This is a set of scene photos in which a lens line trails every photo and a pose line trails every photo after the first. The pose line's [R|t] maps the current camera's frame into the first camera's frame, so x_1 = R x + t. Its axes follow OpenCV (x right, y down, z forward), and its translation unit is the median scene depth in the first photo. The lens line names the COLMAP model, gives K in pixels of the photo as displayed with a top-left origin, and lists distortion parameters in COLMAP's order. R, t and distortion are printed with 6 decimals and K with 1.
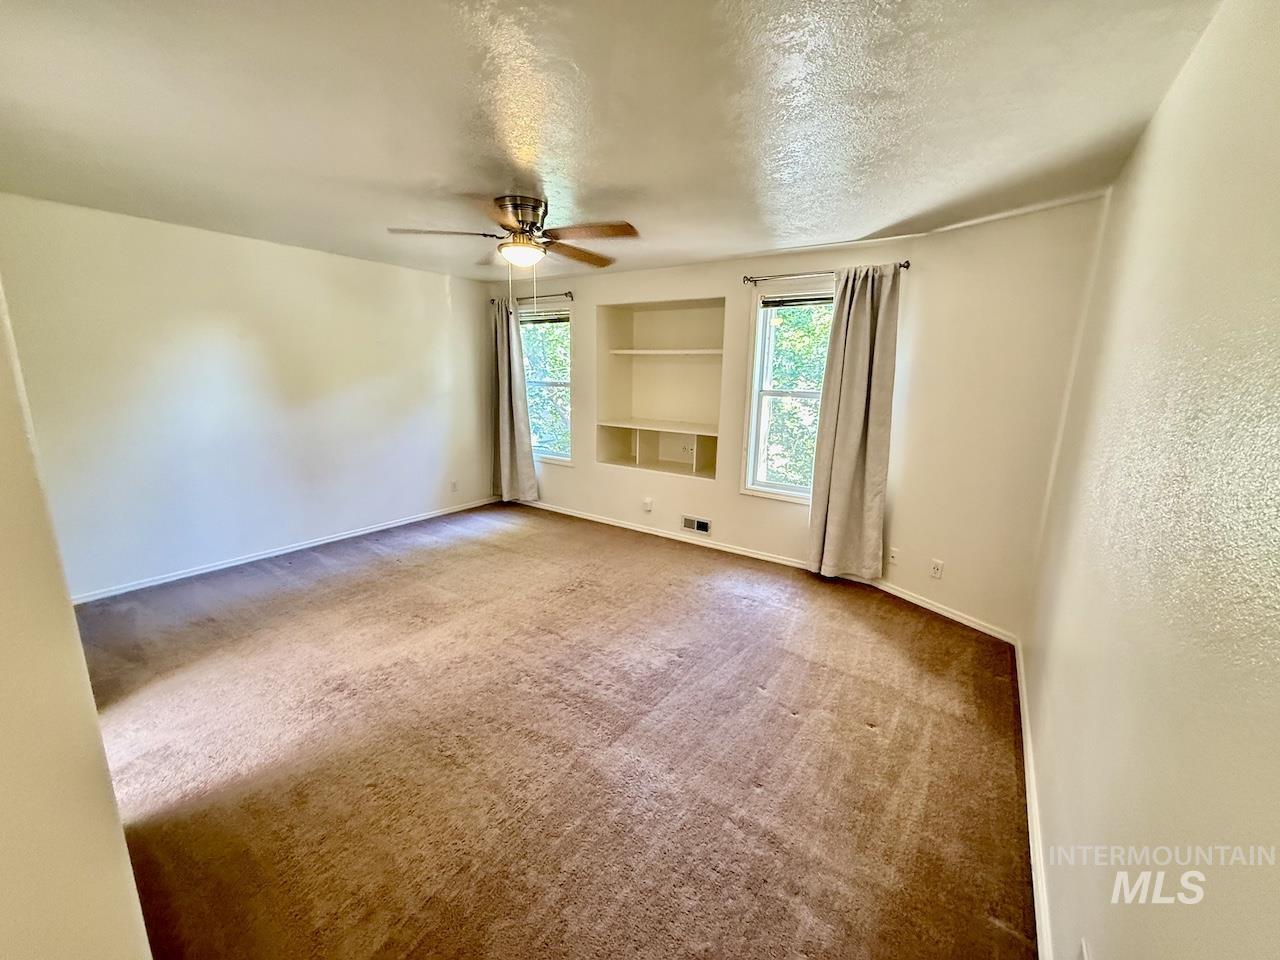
lens RADIAL K [[508.1, 0, 638.2], [0, 508.1, 475.7], [0, 0, 1]] dist [-0.001033, 0.000000]
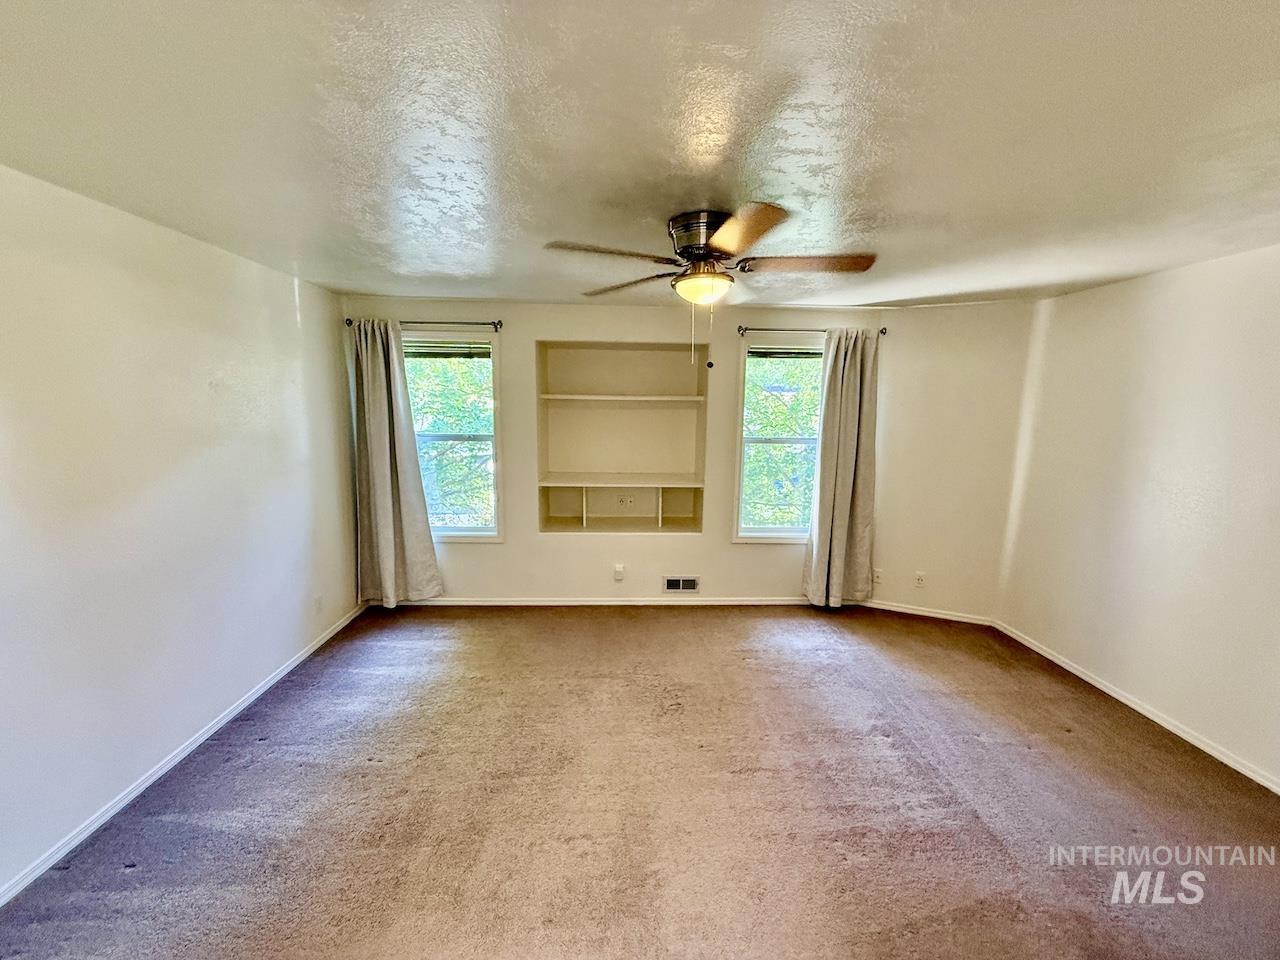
lens RADIAL K [[508.1, 0, 638.2], [0, 508.1, 475.7], [0, 0, 1]] dist [-0.001033, 0.000000]
pose [[0.803799, -0.094406, 0.587363, -0.614140], [0.124088, 0.992217, -0.010335, -0.128329], [-0.581816, 0.081192, 0.809258, 0.370584]]
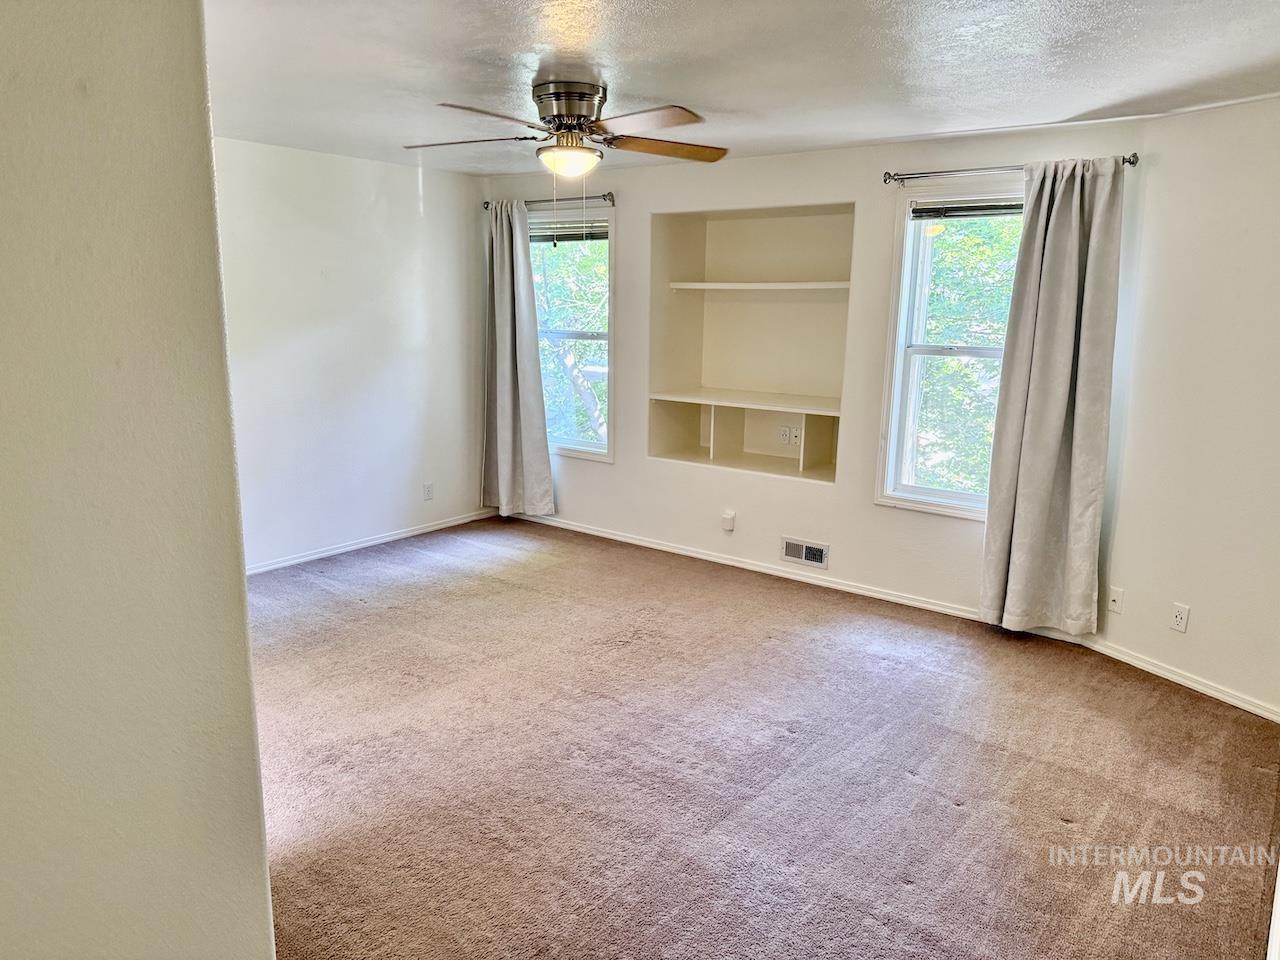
lens RADIAL K [[886.0, 0, 640.0], [0, 886.0, 480.0], [0, 0, 1]] dist [0.112761, -0.186941]
pose [[0.998730, 0.003857, -0.050241, -0.051899], [-0.003940, 0.999991, -0.001556, 0.009080], [0.050234, 0.001752, 0.998736, -0.191631]]
